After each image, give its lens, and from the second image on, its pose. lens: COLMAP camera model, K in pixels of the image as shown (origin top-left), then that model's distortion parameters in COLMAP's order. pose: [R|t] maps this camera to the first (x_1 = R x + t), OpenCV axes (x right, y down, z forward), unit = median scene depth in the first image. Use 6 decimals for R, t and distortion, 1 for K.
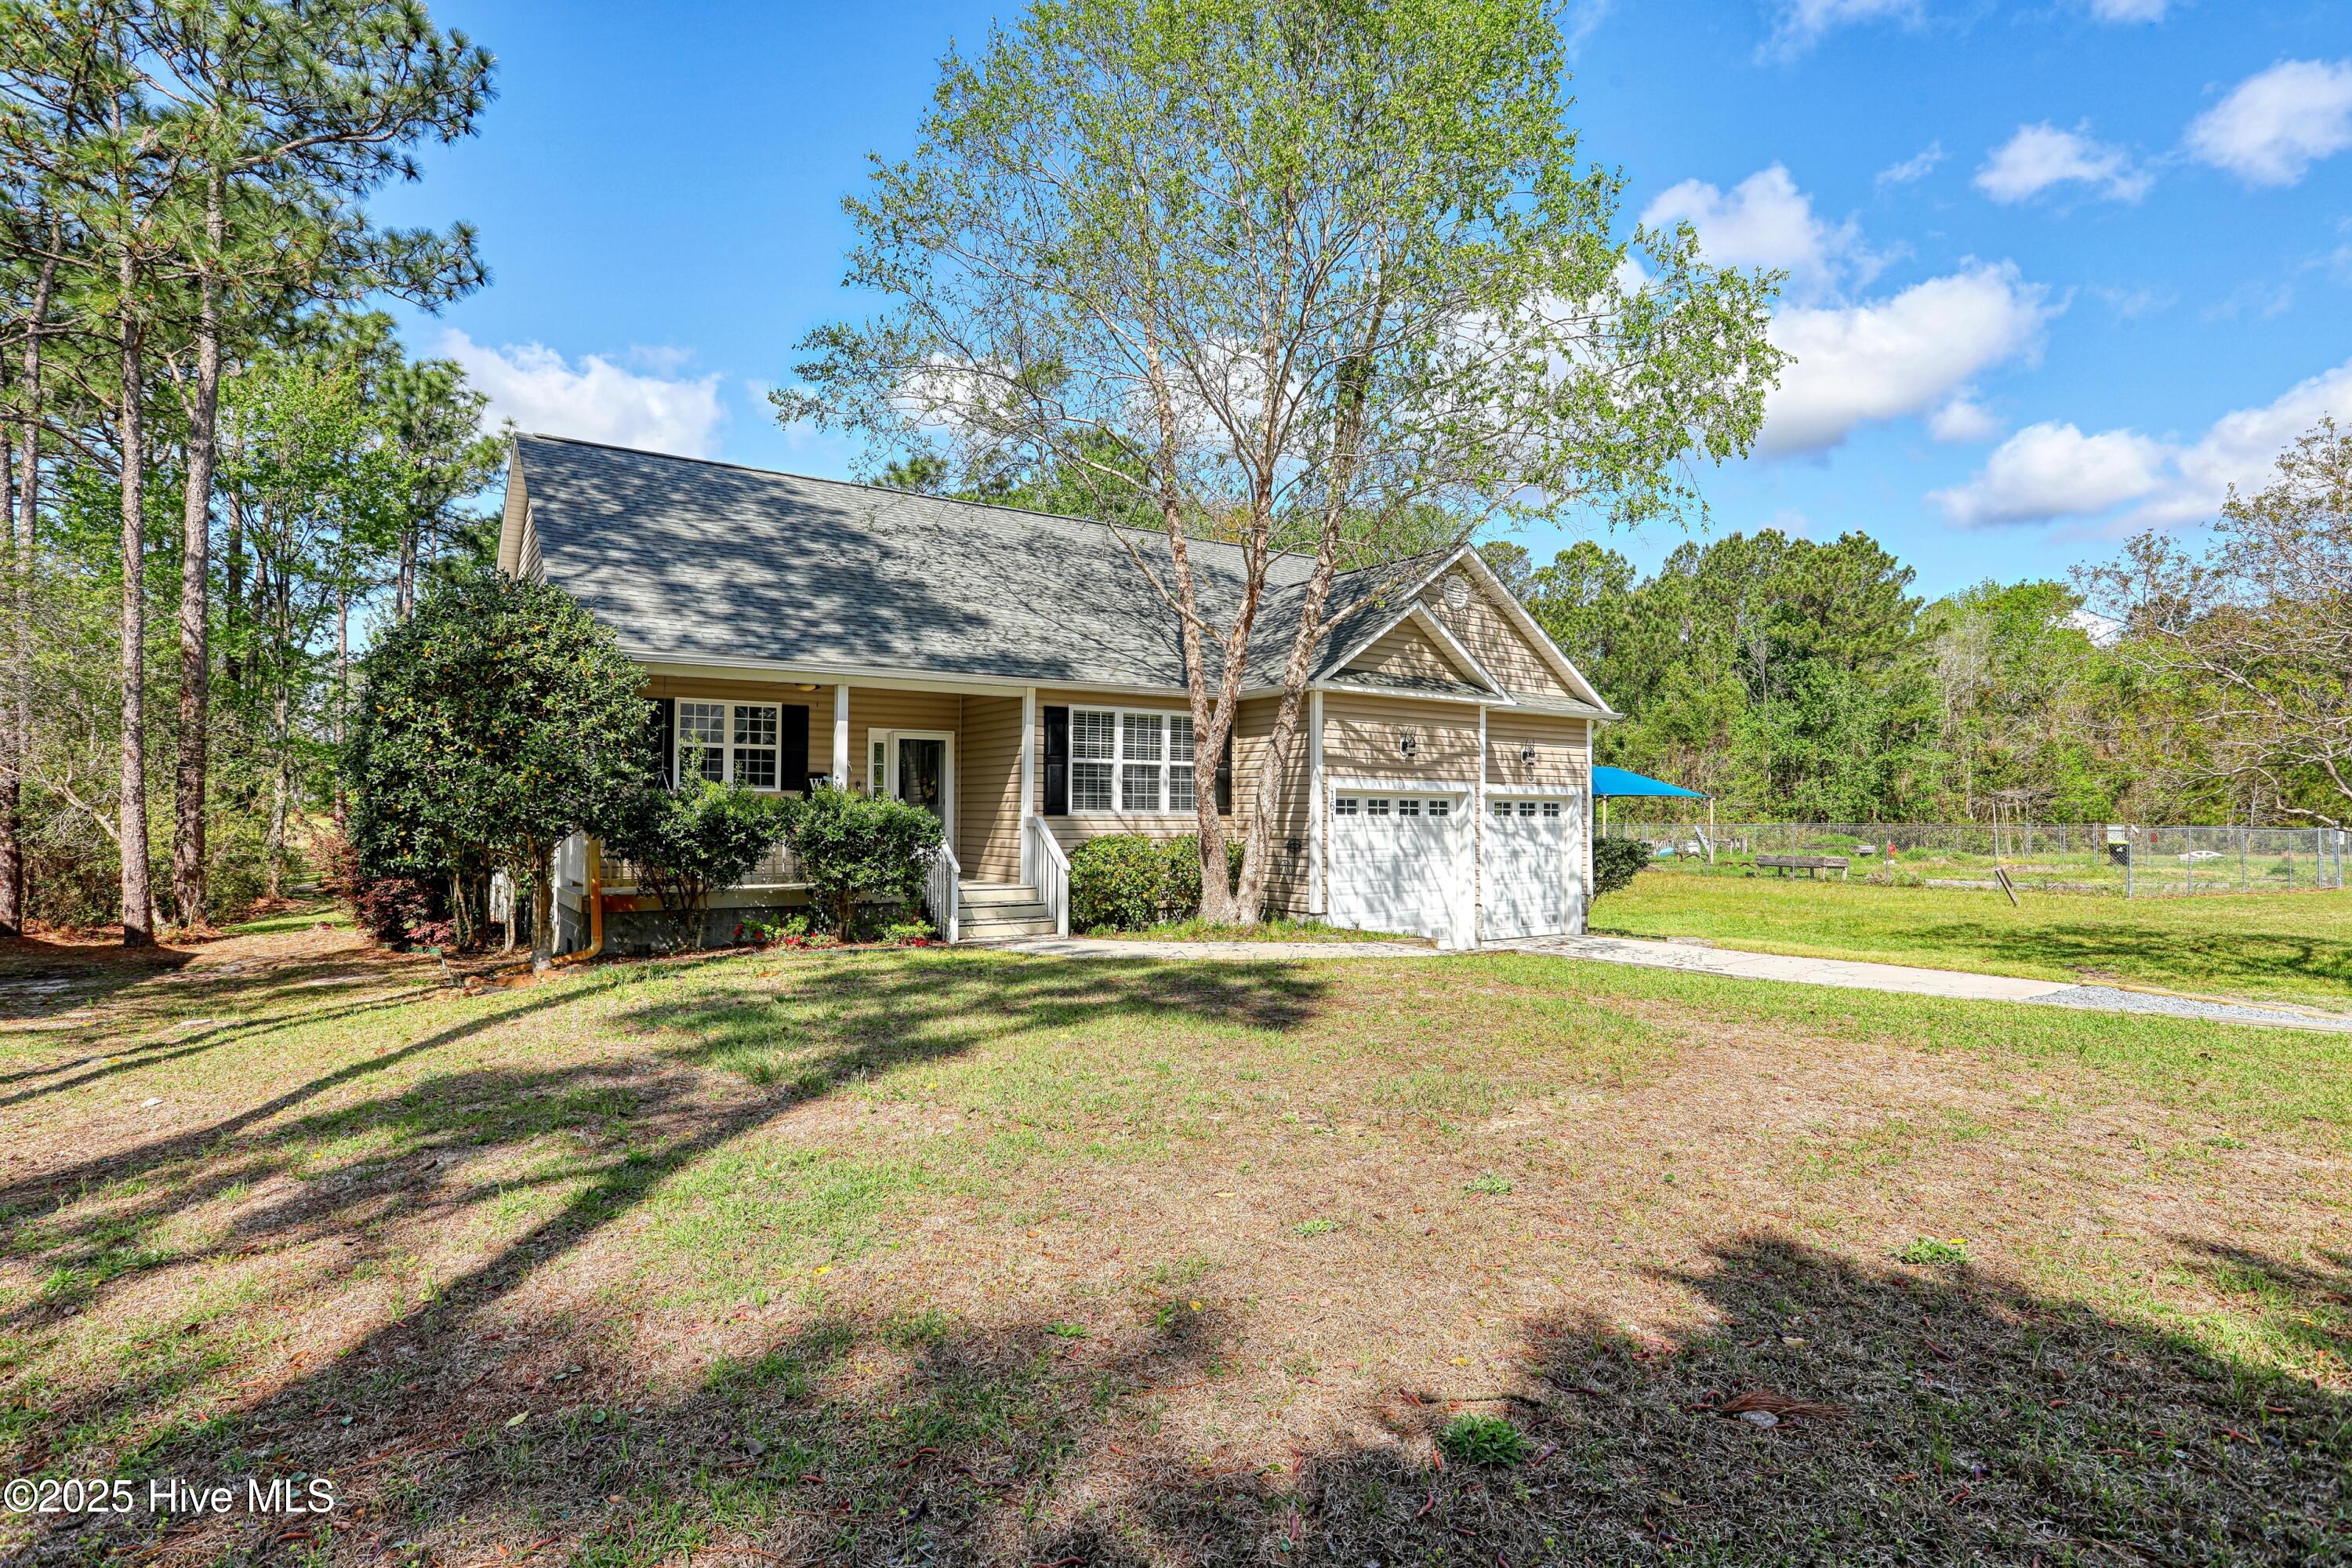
lens RADIAL K [[1221.3, 0, 1176.0], [0, 1221.3, 784.0], [0, 0, 1]] dist [-0.002636, -0.000474]
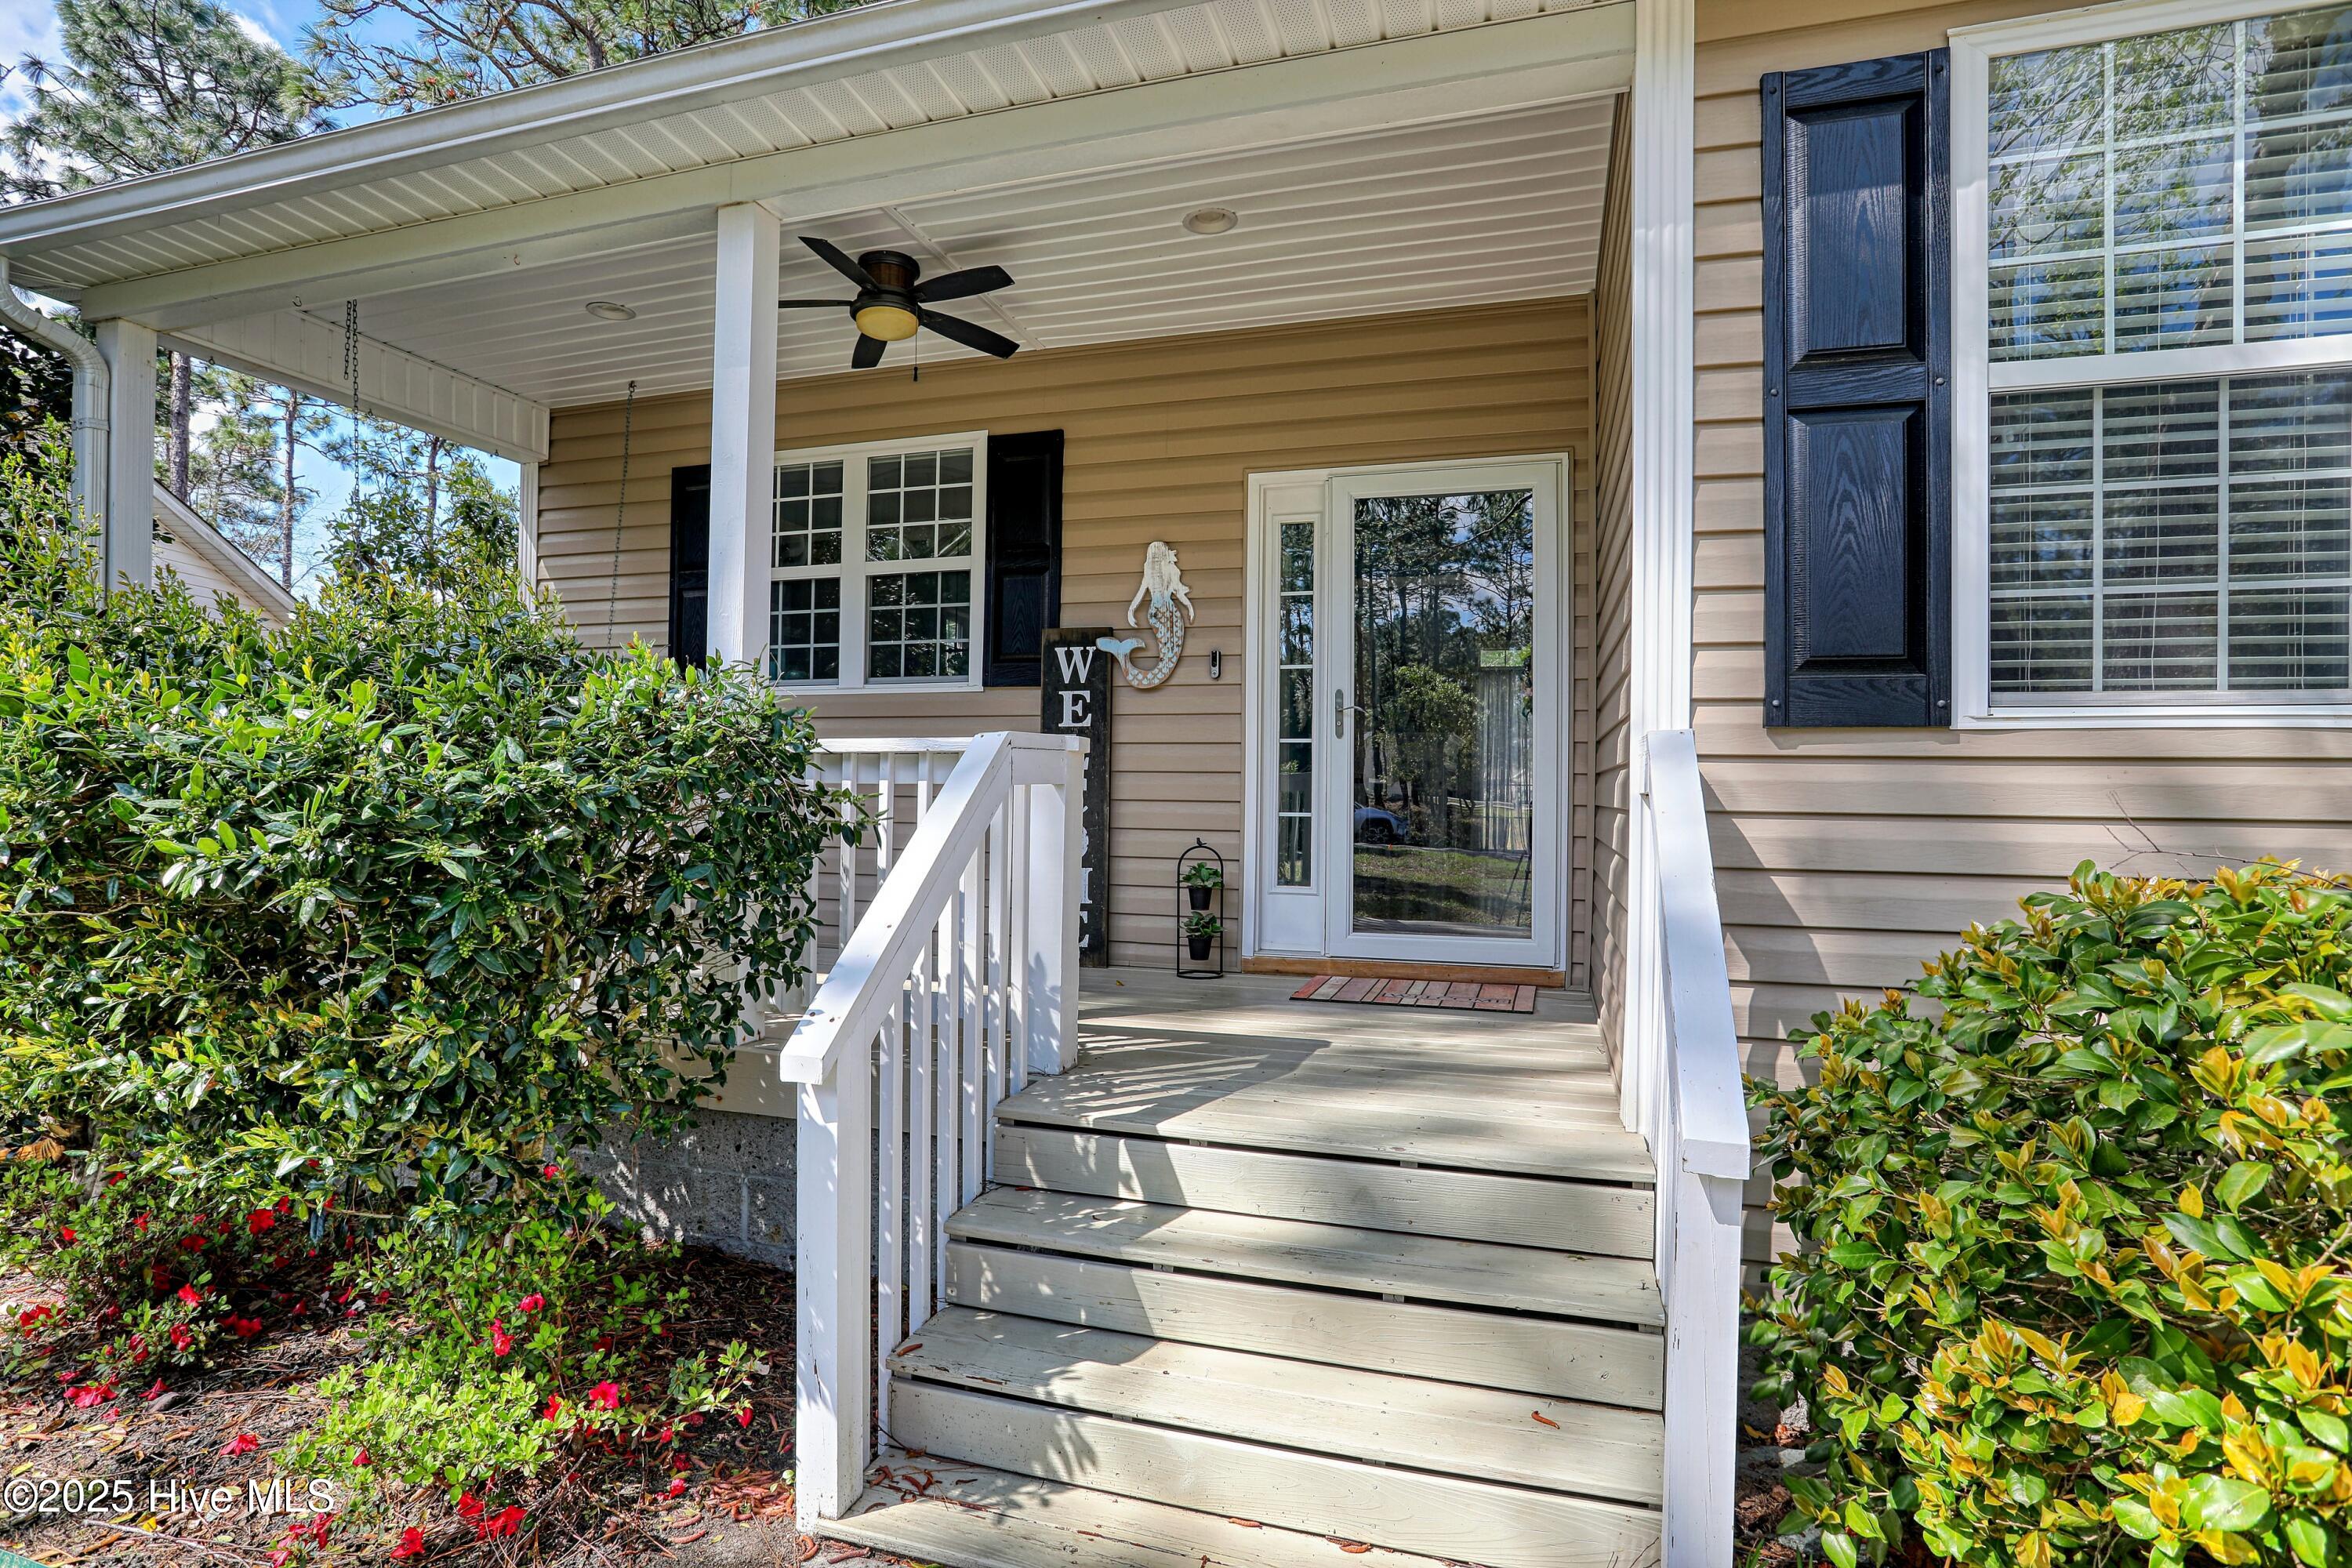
lens RADIAL K [[1221.3, 0, 1176.0], [0, 1221.3, 784.0], [0, 0, 1]] dist [-0.002636, -0.000474]
pose [[0.632146, -0.006680, -0.774820, -0.029348], [0.019534, 0.999782, 0.007317, 0.027703], [0.774603, -0.019761, 0.632139, 0.777894]]
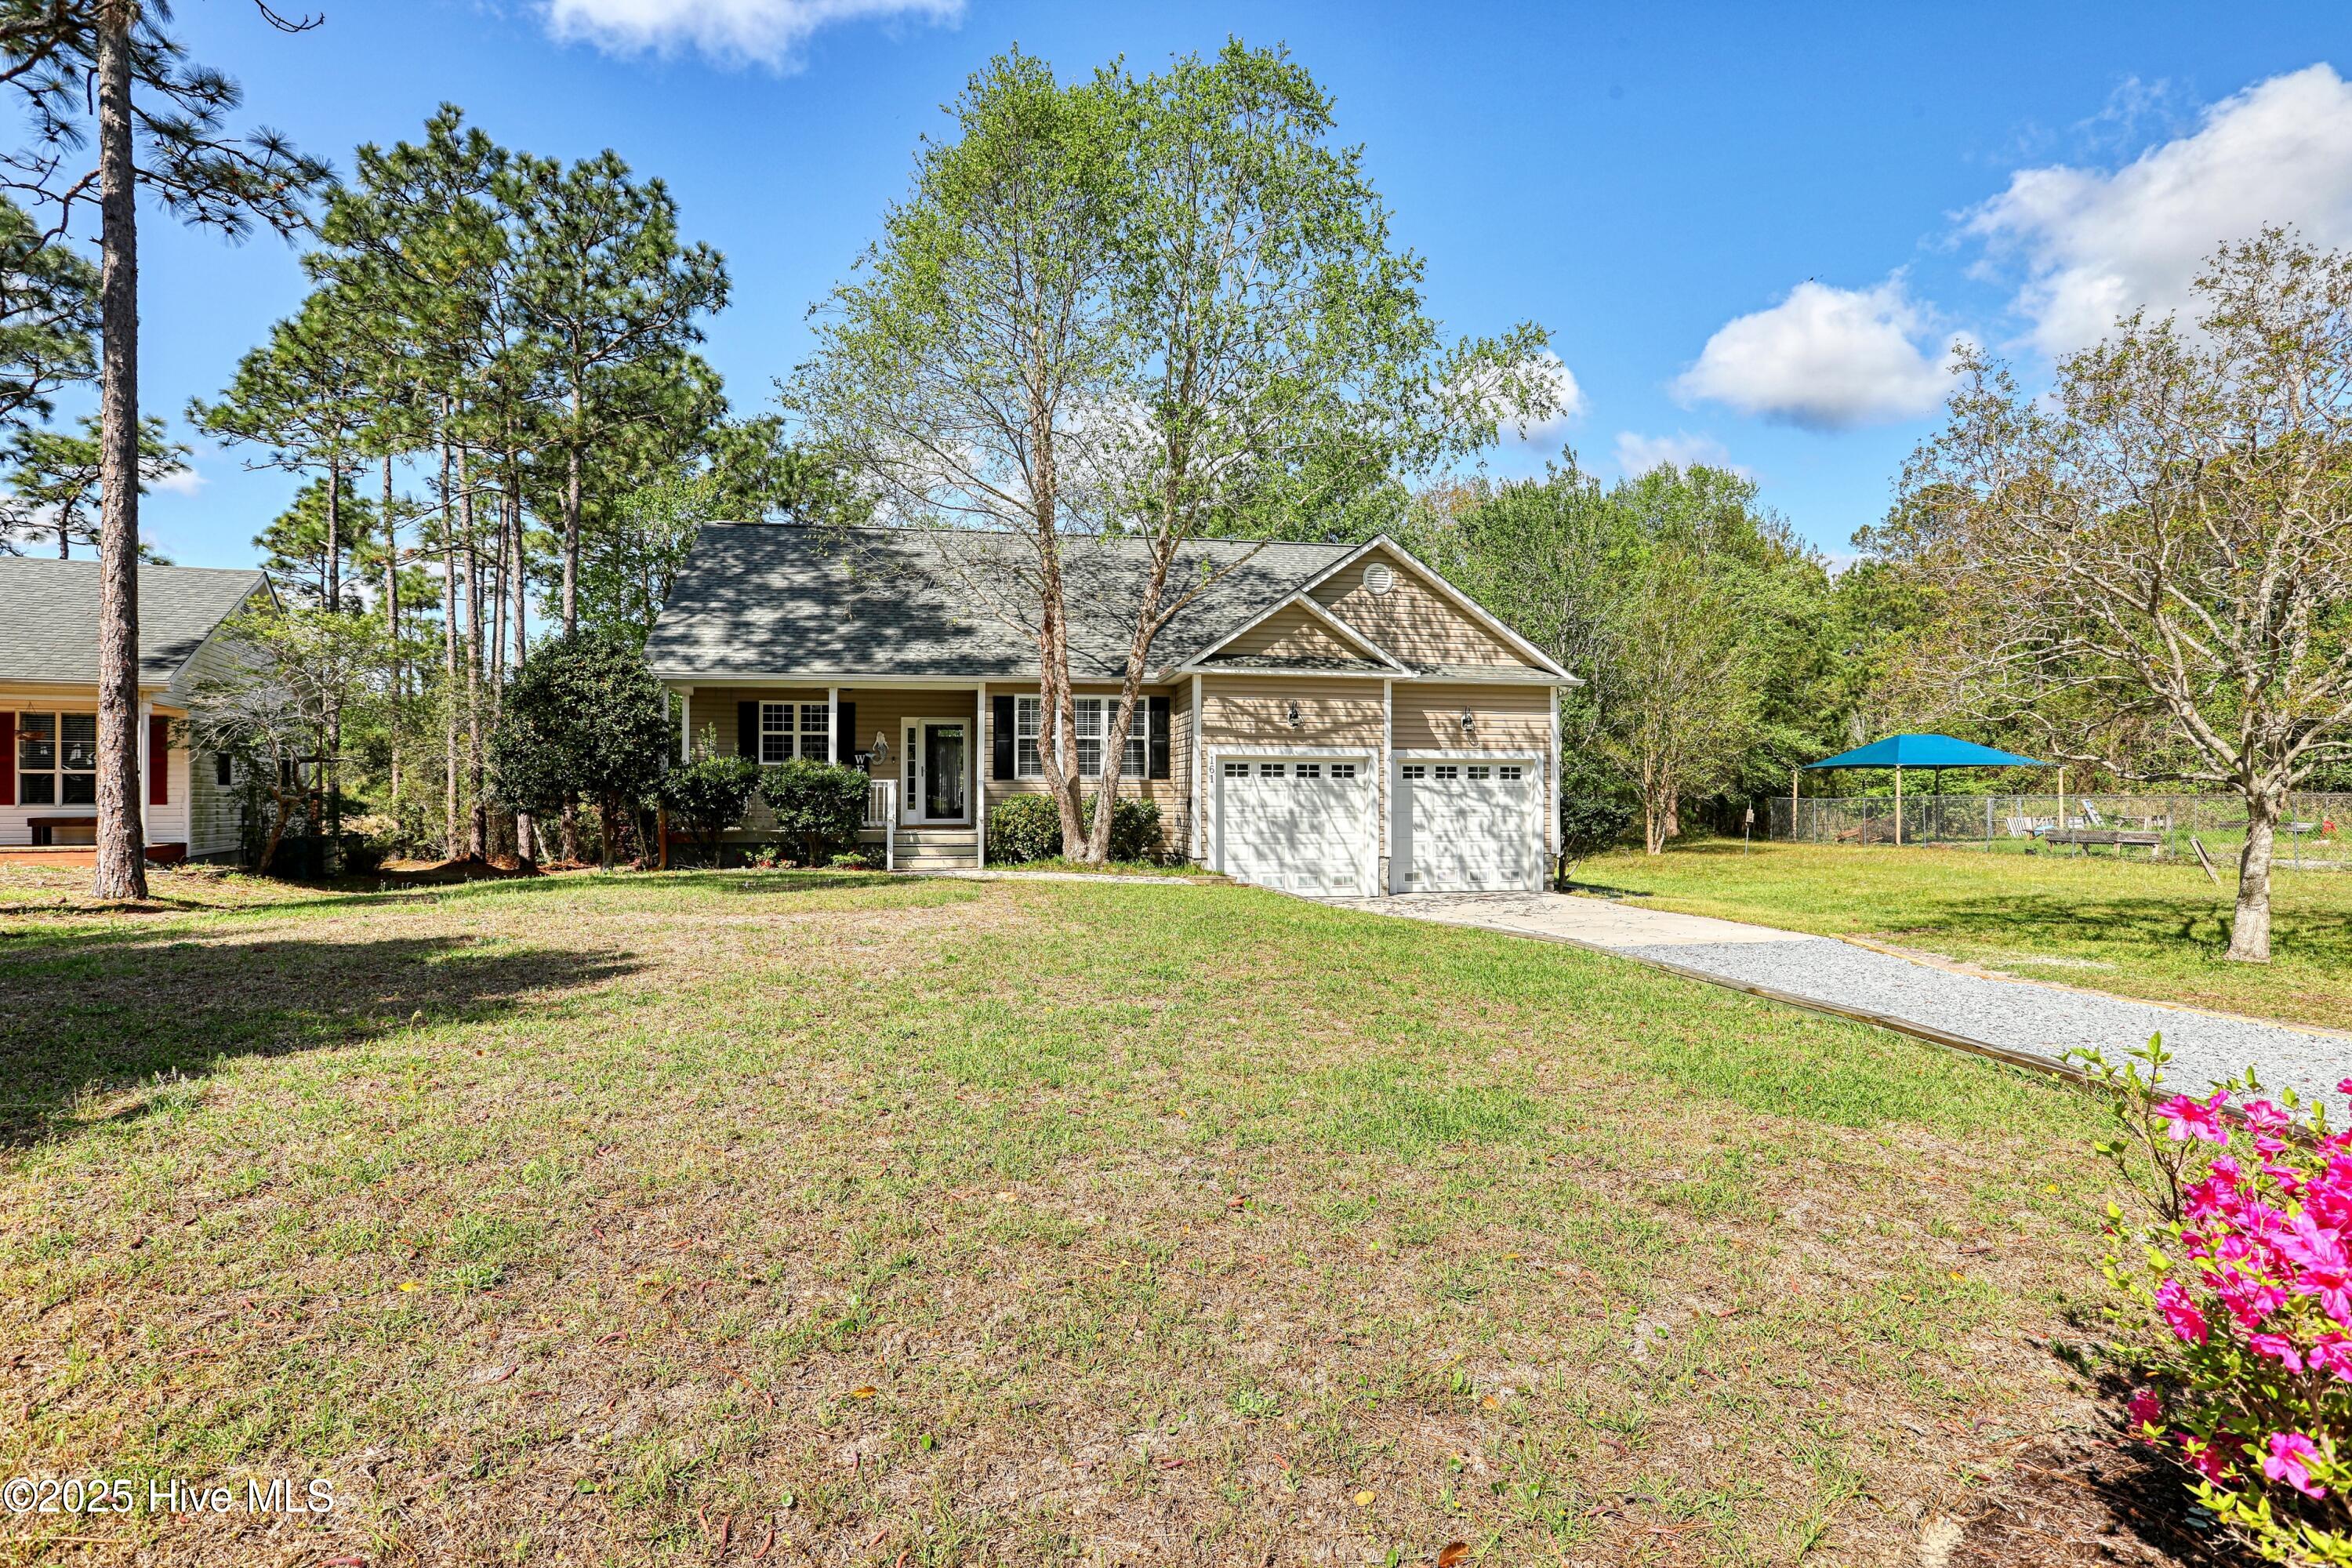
lens RADIAL K [[1215.5, 0, 1211.7], [0, 1215.5, 789.6], [0, 0, 1]] dist [-0.023329, 0.019184]
pose [[0.921618, -0.009013, -0.387993, 0.570834], [0.014922, 0.999814, 0.012220, 0.022576], [0.387811, -0.017052, 0.921581, -0.100958]]
